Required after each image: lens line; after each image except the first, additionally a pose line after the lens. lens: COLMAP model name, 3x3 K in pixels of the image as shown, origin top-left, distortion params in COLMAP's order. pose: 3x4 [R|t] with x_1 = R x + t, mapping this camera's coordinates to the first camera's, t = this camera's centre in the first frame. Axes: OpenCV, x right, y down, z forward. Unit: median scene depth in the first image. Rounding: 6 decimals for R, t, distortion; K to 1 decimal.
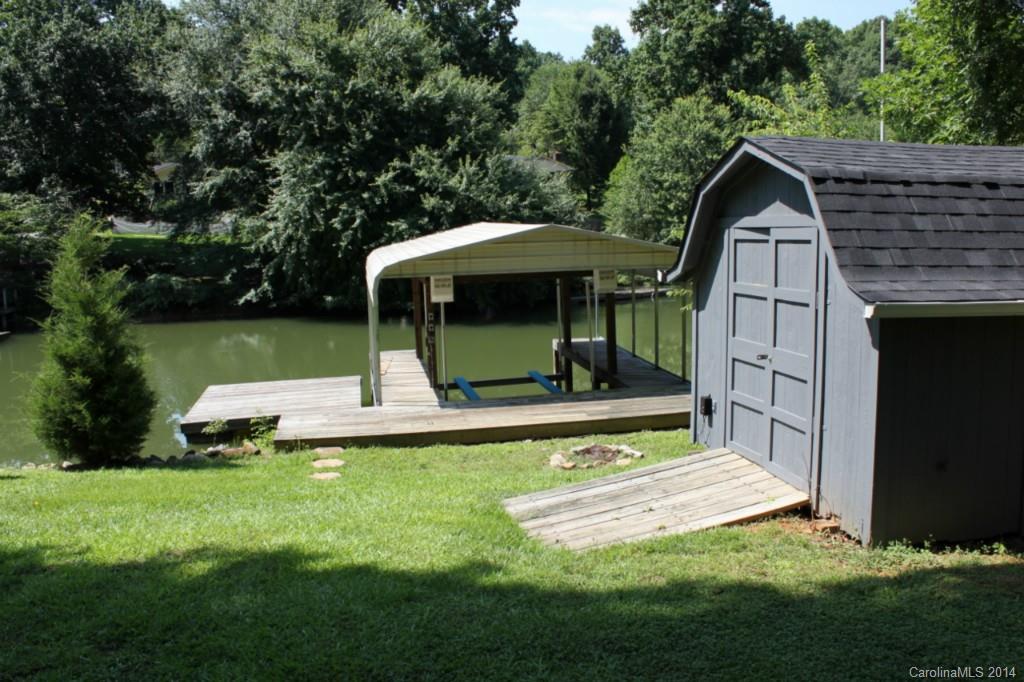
lens RADIAL K [[851.9, 0, 512.0], [0, 851.9, 341.0], [0, 0, 1]] dist [-0.159280, 0.129544]
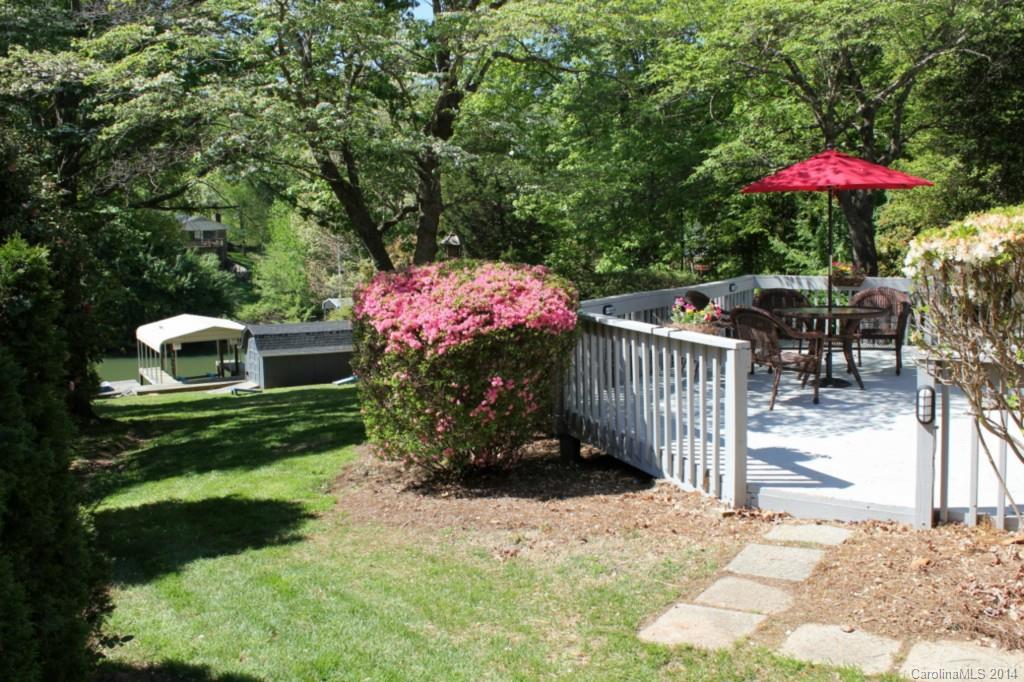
lens RADIAL K [[851.9, 0, 512.0], [0, 851.9, 341.0], [0, 0, 1]] dist [-0.159280, 0.129544]
pose [[0.924200, -0.021483, 0.381304, -0.108511], [0.030898, 0.999350, -0.018585, 0.012011], [-0.380657, 0.028958, 0.924263, -2.044517]]
